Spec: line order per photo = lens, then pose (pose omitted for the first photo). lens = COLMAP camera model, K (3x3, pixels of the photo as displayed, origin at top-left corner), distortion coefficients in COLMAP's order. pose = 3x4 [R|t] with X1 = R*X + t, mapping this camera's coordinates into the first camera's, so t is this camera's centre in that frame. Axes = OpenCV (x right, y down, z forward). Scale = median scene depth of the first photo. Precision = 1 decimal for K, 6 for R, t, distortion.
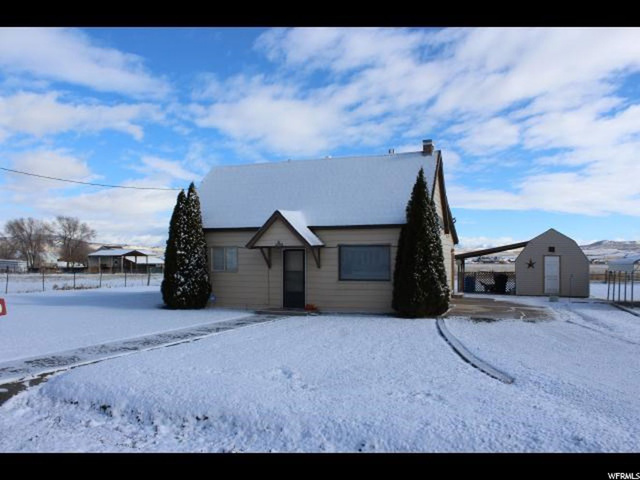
lens RADIAL K [[528.2, 0, 325.5], [0, 528.2, 244.2], [0, 0, 1]] dist [-0.165661, 0.145197]
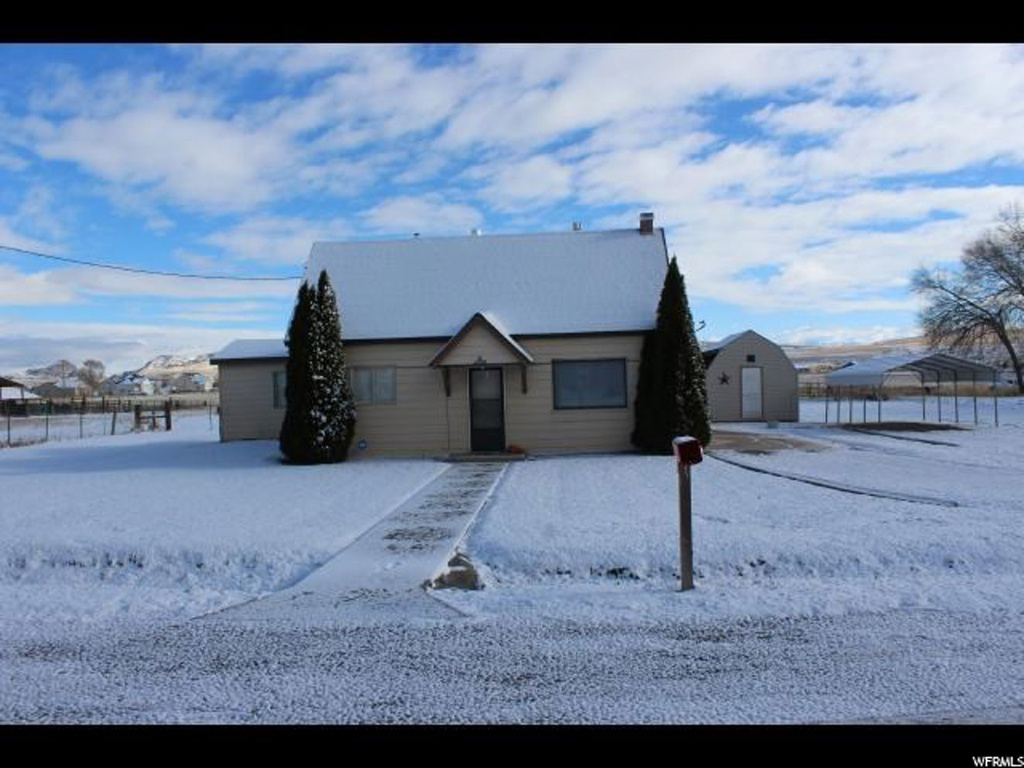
lens RADIAL K [[843.2, 0, 512.0], [0, 843.2, 384.0], [0, 0, 1]] dist [-0.238020, 0.267323]
pose [[0.958961, -0.032771, 0.281637, -0.325352], [0.022615, 0.998974, 0.039238, -0.011198], [-0.282633, -0.031259, 0.958719, -0.071296]]
